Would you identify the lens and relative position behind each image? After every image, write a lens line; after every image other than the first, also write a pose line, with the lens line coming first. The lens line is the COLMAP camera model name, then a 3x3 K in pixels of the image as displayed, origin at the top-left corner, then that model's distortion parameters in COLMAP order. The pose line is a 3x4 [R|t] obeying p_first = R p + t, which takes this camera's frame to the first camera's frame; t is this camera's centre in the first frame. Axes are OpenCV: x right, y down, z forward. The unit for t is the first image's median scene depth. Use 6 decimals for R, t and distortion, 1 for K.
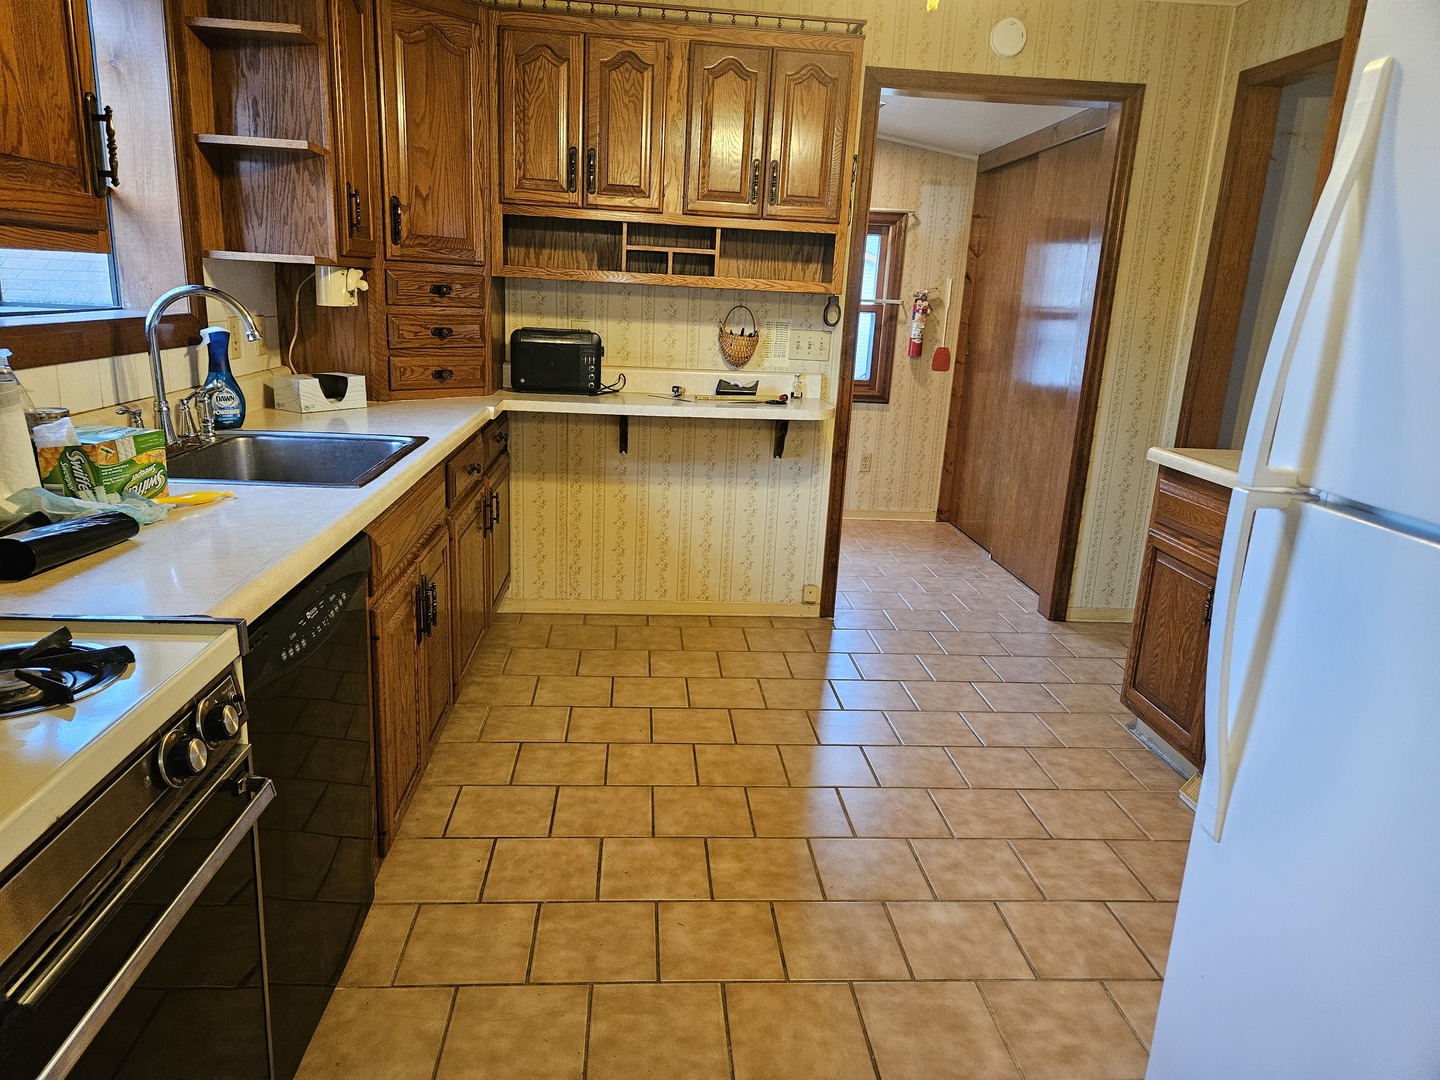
lens RADIAL K [[987.9, 0, 722.3], [0, 987.9, 543.1], [0, 0, 1]] dist [0.050042, -0.001990]
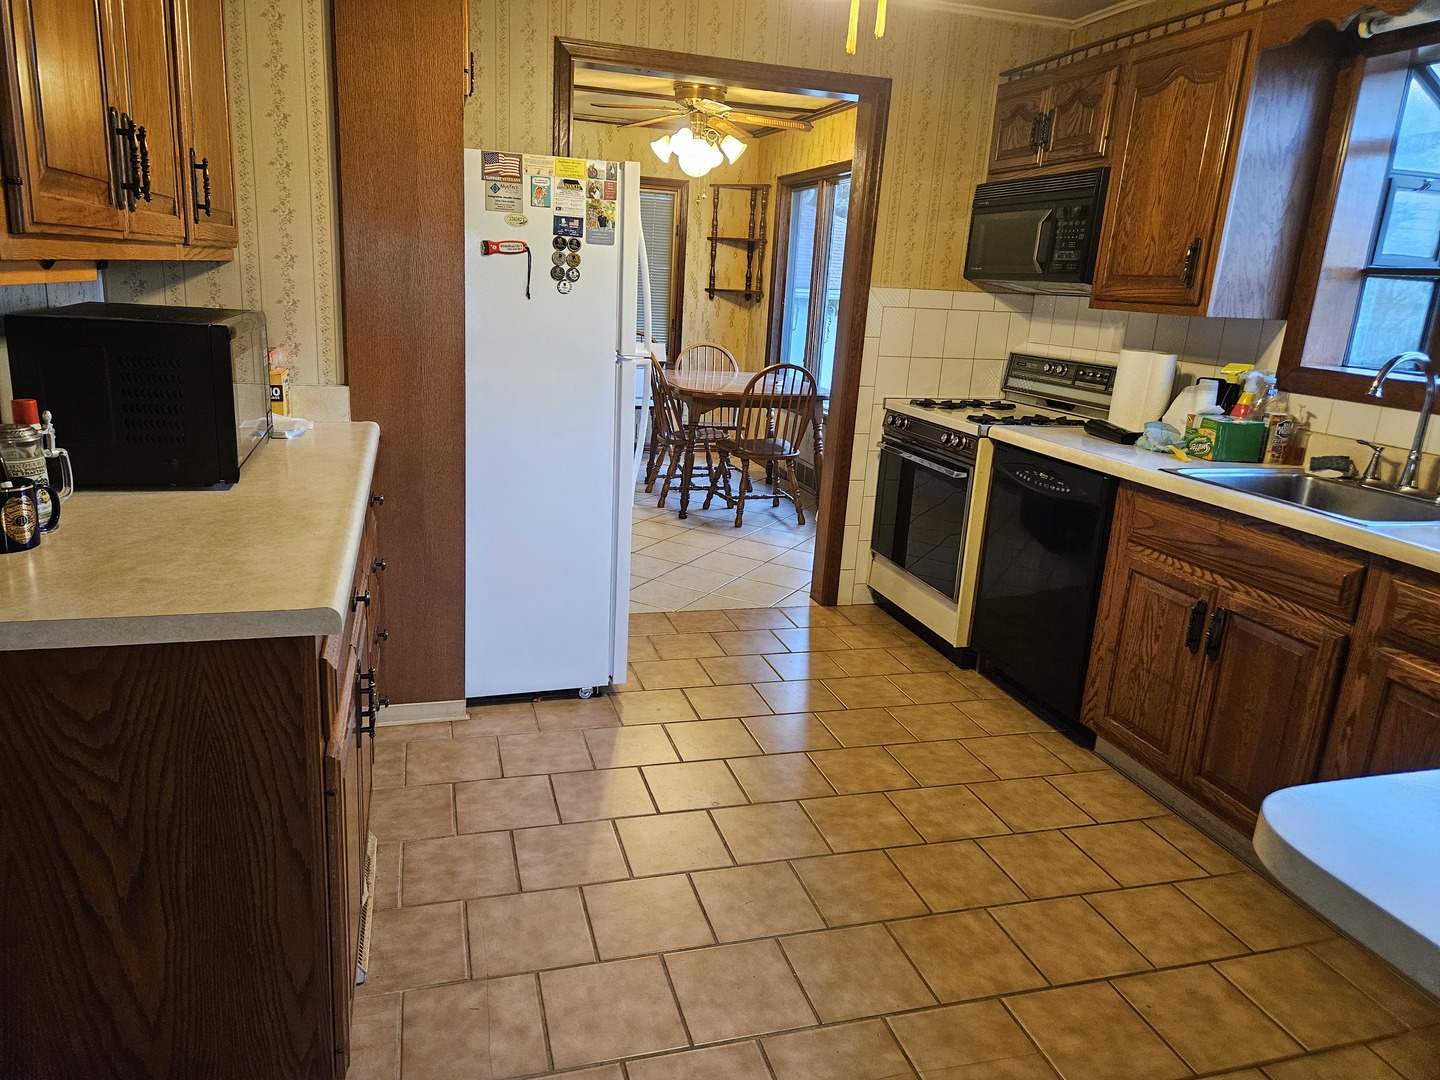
lens RADIAL K [[987.9, 0, 714.2], [0, 987.9, 536.5], [0, 0, 1]] dist [0.050042, -0.001990]
pose [[-0.972739, -0.048202, -0.226837, 0.453493], [-0.153698, 0.866471, 0.474978, -0.439797], [0.173653, 0.496894, -0.850259, 1.708900]]
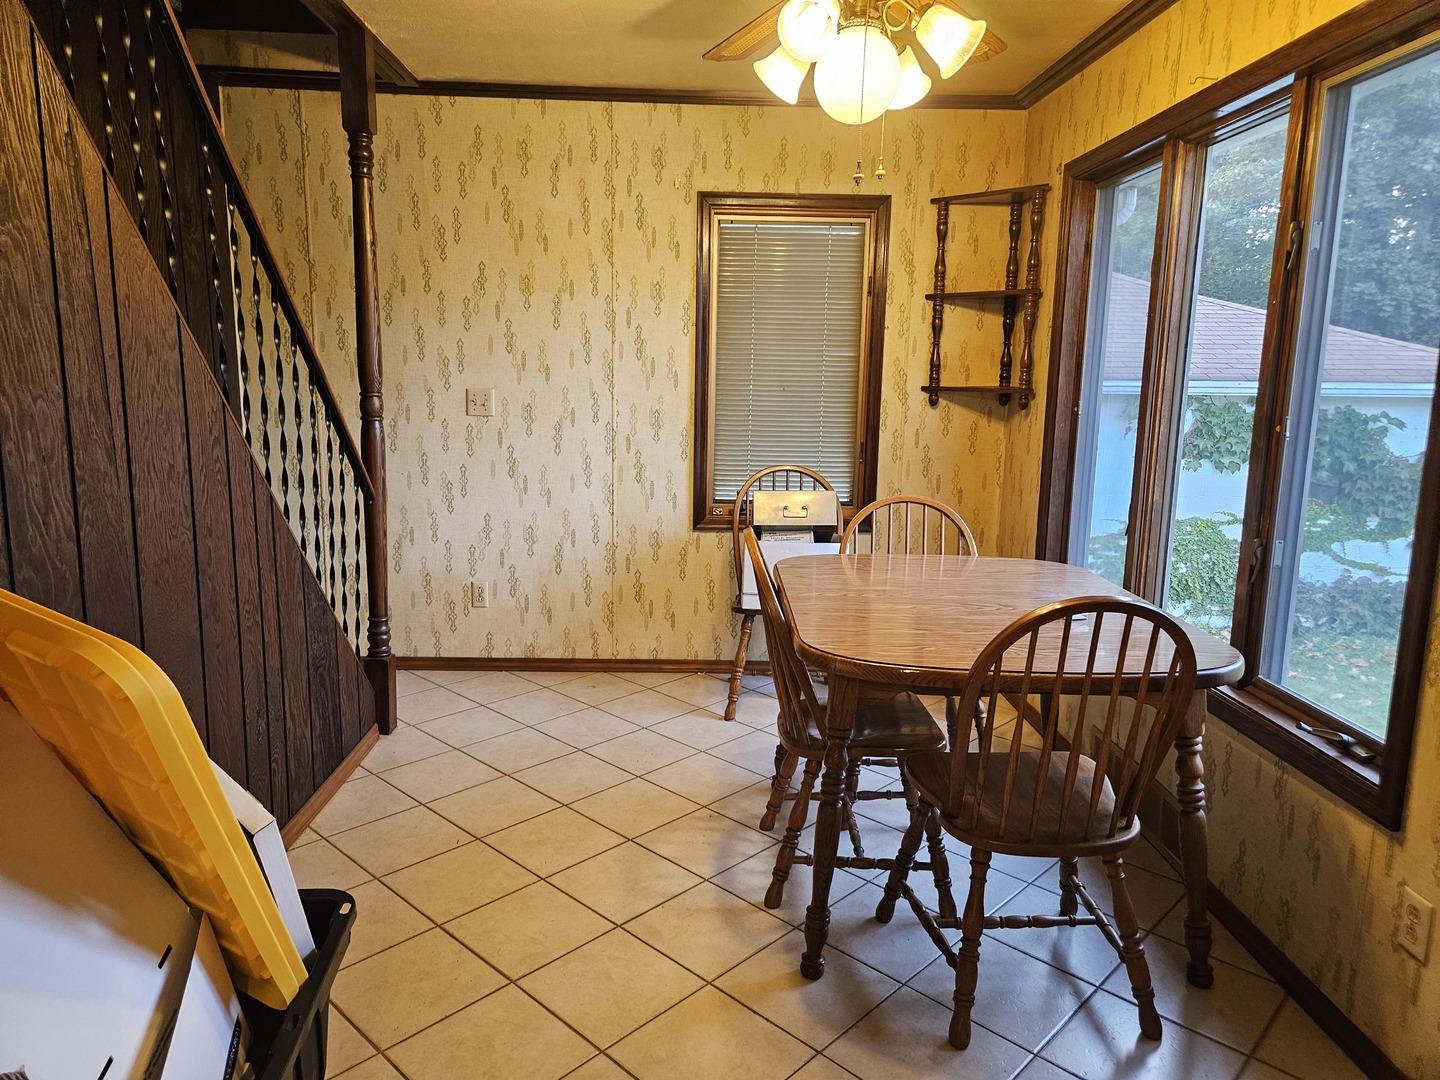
lens RADIAL K [[987.9, 0, 714.9], [0, 987.9, 528.5], [0, 0, 1]] dist [0.050042, -0.001990]
pose [[-0.996221, -0.074548, 0.044566, 0.280226], [-0.050044, 0.912065, 0.406980, -0.277947], [-0.070986, 0.403212, -0.912349, 1.088102]]
